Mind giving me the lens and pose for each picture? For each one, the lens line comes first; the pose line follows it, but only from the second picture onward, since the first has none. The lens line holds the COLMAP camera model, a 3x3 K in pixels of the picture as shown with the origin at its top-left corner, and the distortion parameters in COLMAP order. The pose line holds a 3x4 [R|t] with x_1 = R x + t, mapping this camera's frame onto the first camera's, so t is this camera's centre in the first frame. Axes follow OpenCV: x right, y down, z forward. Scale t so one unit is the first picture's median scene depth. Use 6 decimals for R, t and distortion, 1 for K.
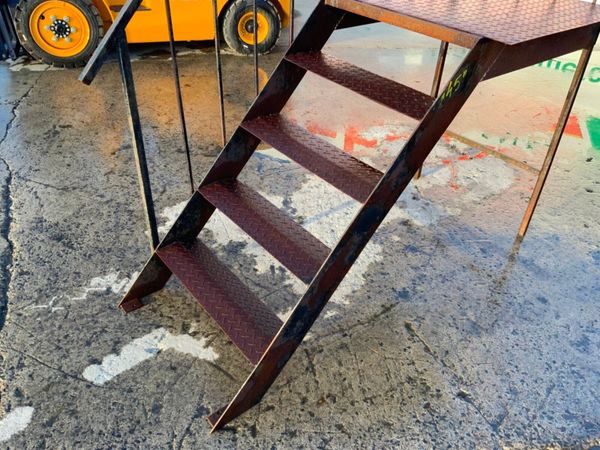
lens RADIAL K [[496.2, 0, 299.4], [0, 496.2, 224.3], [0, 0, 1]] dist [0.083517, -0.159631]
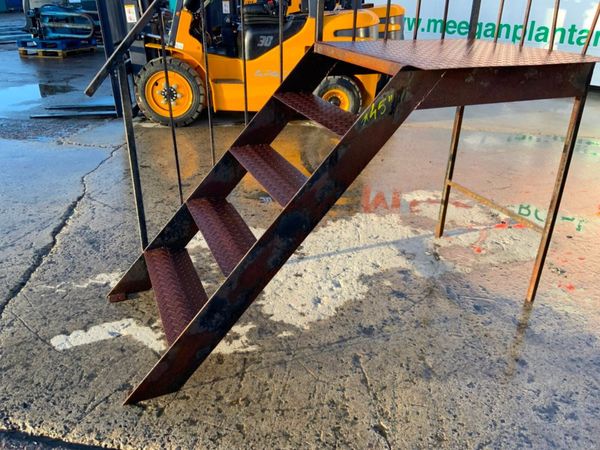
lens RADIAL K [[496.2, 0, 300.1], [0, 496.2, 225.5], [0, 0, 1]] dist [0.083517, -0.159631]
pose [[0.958951, 0.101428, -0.264811, 0.347300], [-0.147355, 0.976099, -0.159744, 0.124427], [0.242279, 0.192208, 0.950977, -0.006787]]
